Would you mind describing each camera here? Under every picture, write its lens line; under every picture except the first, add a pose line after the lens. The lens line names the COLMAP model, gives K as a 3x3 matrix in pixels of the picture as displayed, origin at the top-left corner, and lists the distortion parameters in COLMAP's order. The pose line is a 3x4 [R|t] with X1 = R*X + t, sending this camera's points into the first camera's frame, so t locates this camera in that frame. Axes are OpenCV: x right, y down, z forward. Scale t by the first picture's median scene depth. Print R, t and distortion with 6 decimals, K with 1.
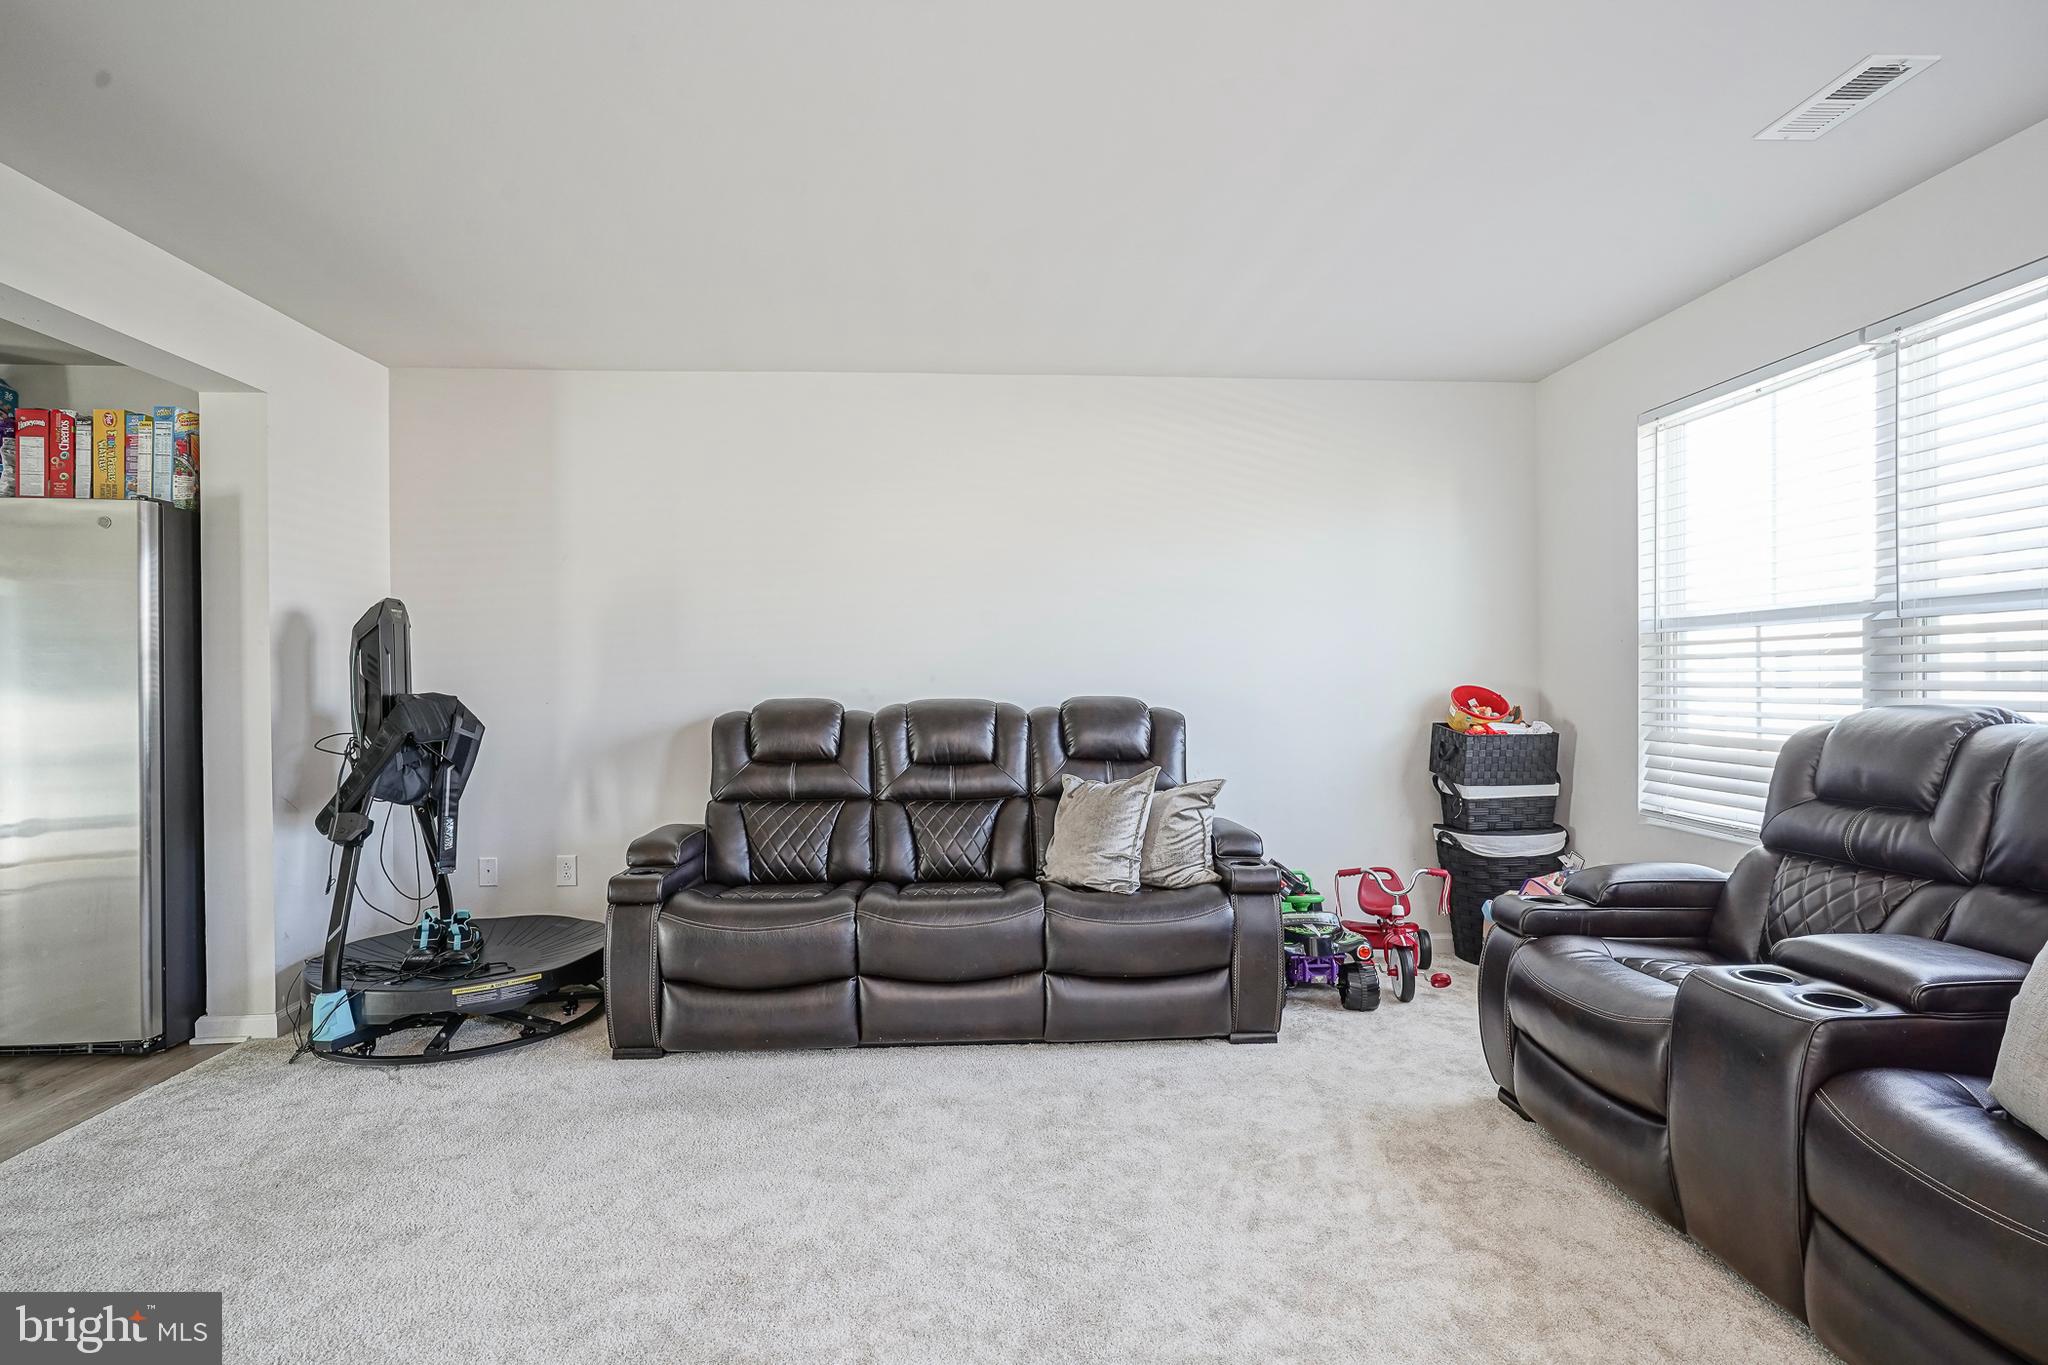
lens RADIAL K [[1012.8, 0, 1024.0], [0, 1012.8, 682.5], [0, 0, 1]] dist [-0.001174, 0.001030]
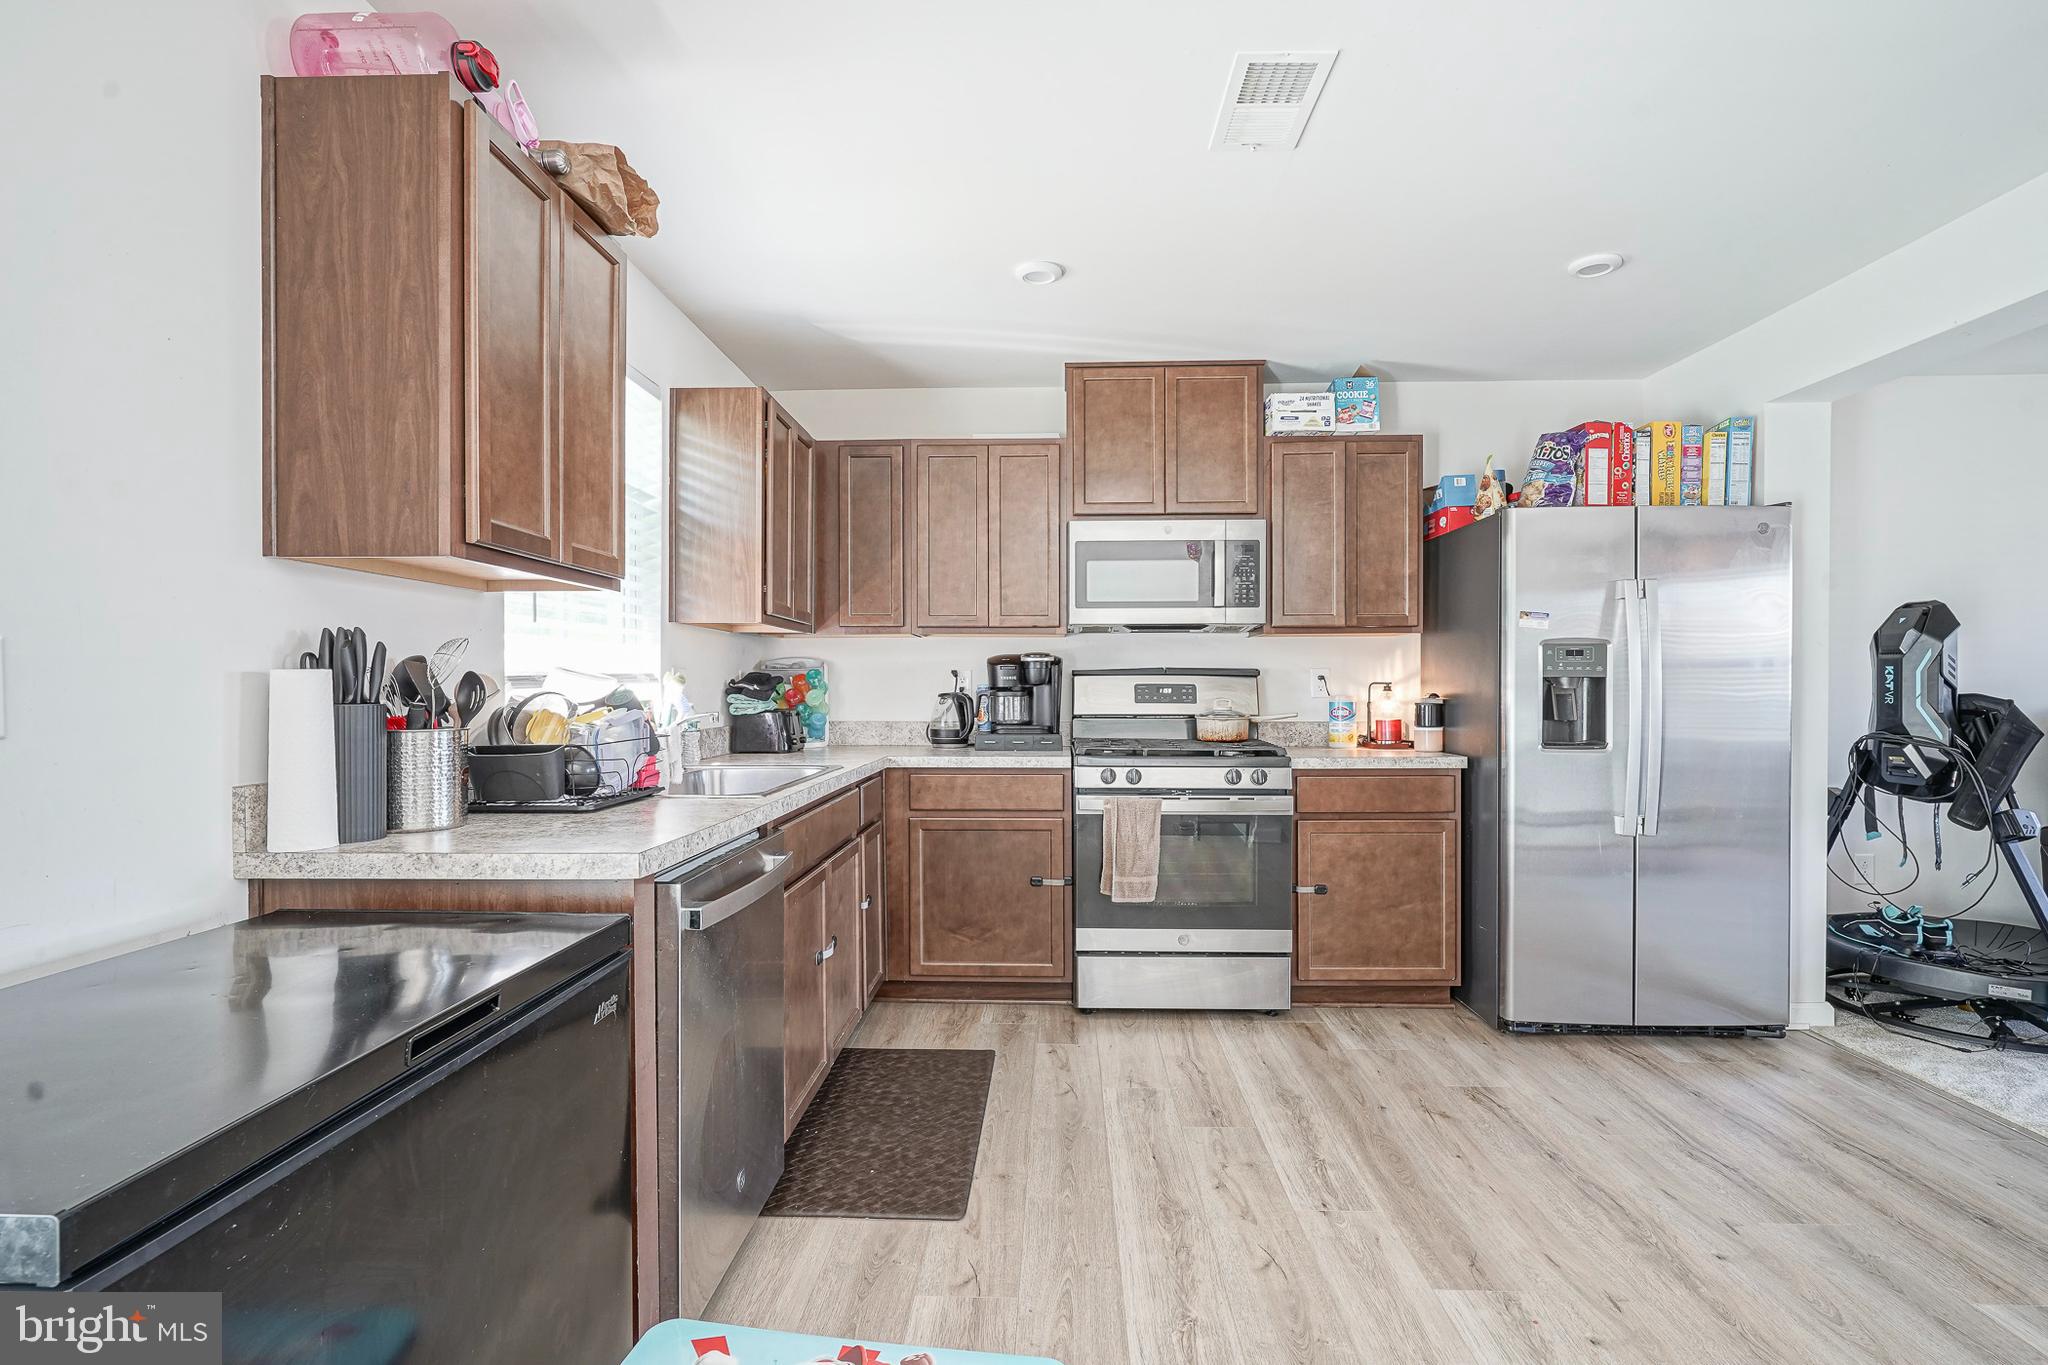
lens RADIAL K [[1012.8, 0, 1024.0], [0, 1012.8, 682.5], [0, 0, 1]] dist [-0.001174, 0.001030]
pose [[0.996993, 0.006367, -0.077230, -1.493136], [-0.007025, 0.999941, -0.008247, 0.014451], [0.077173, 0.008765, 0.996979, -0.096482]]
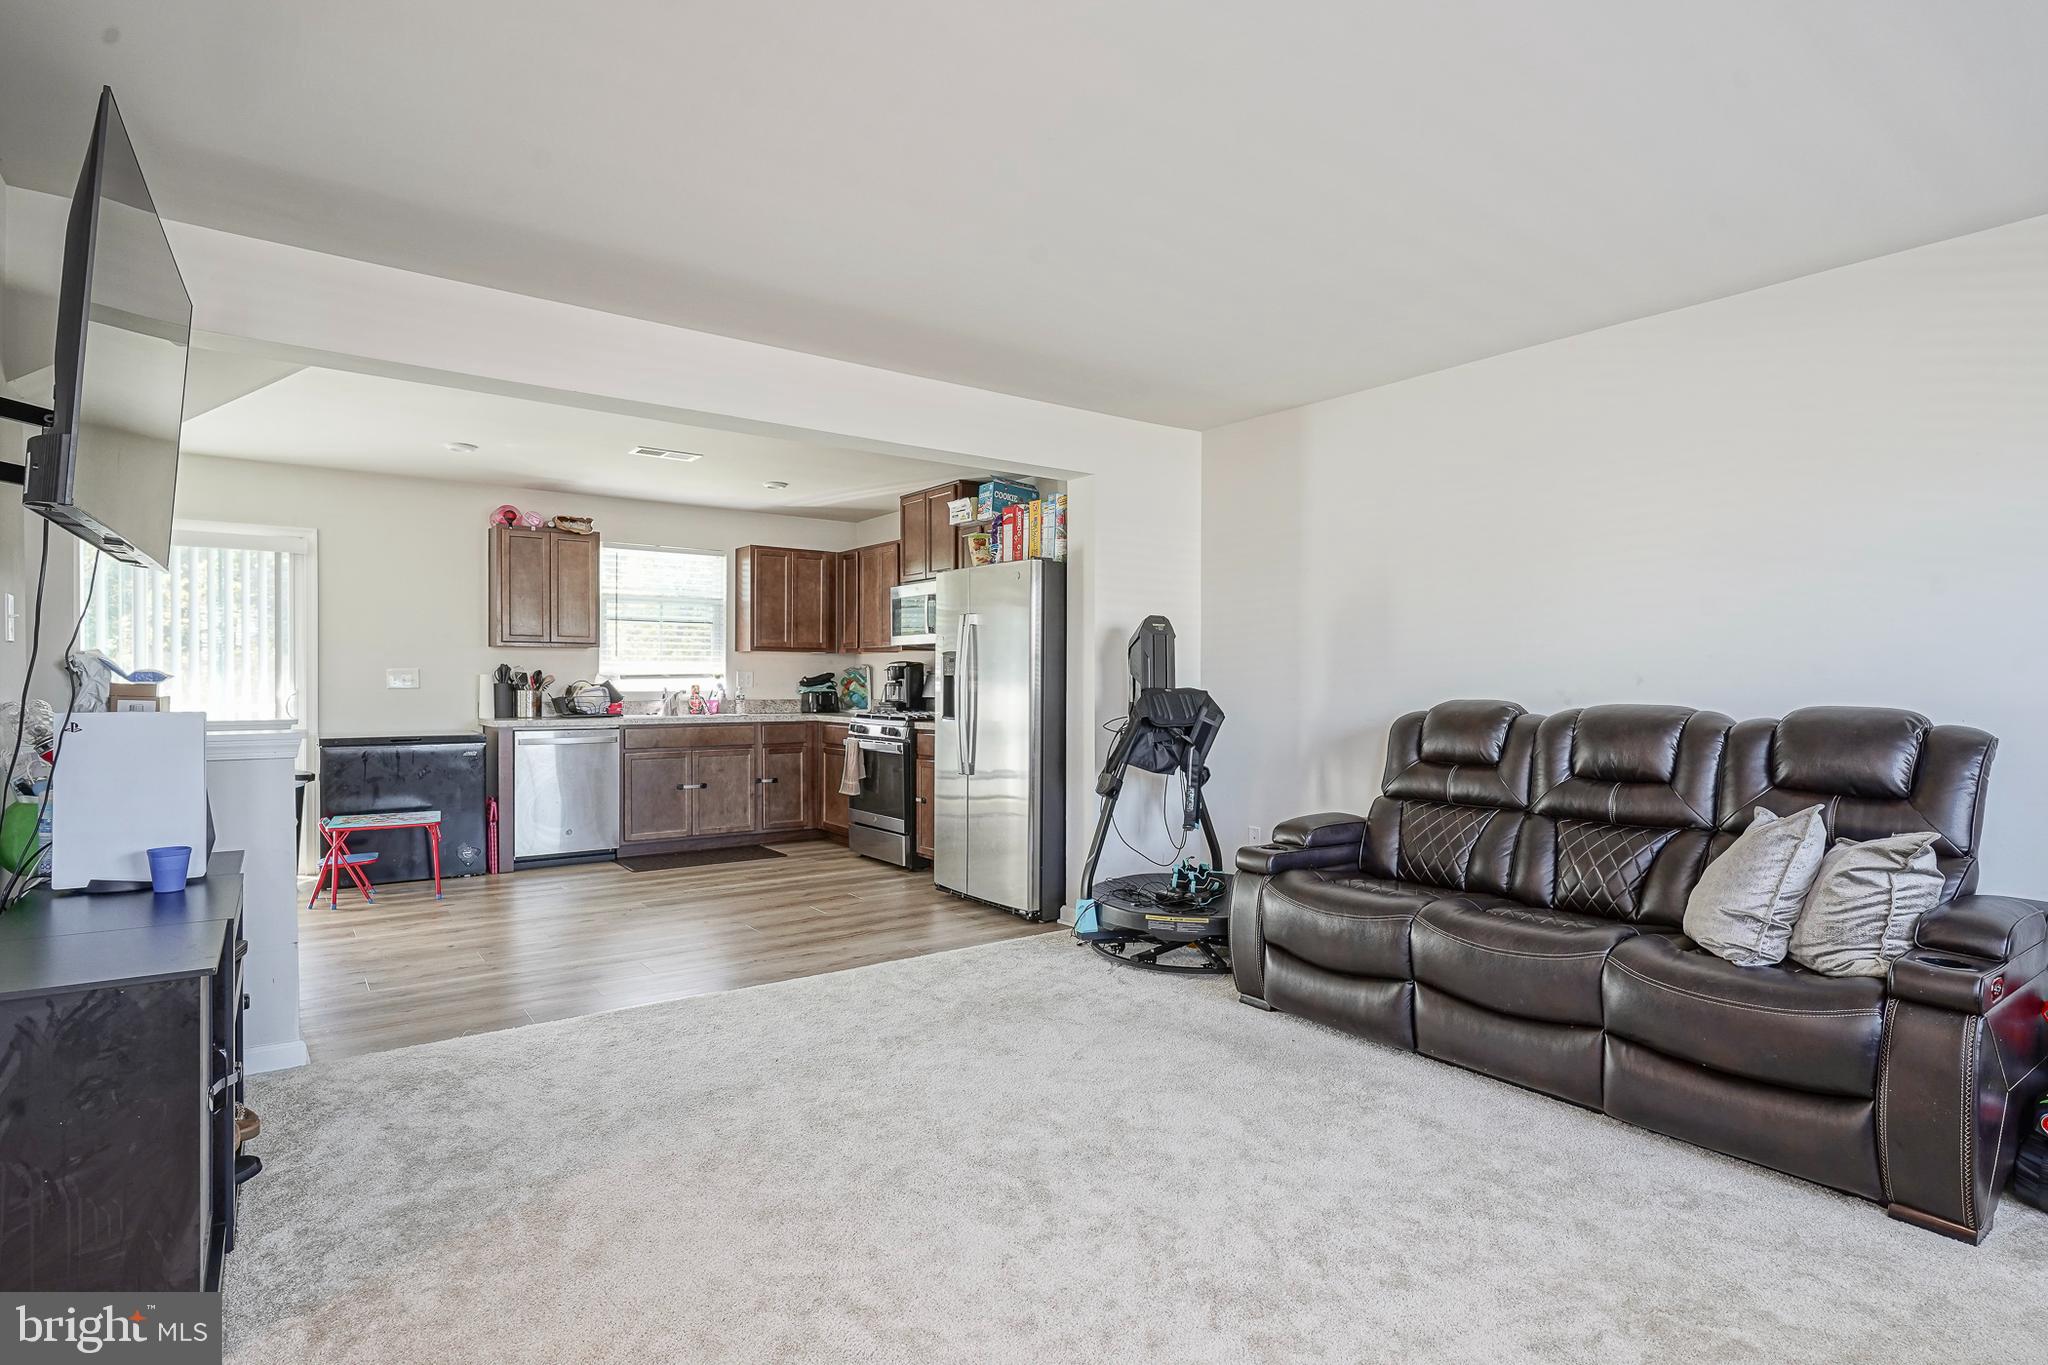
lens RADIAL K [[1044.2, 0, 1024.0], [0, 1044.2, 682.5], [0, 0, 1]] dist [0.001021, 0.001320]
pose [[0.557147, 0.010627, -0.830346, 0.407555], [-0.012029, 0.999916, 0.004726, -0.000557], [0.830326, 0.007356, 0.557229, 0.102925]]
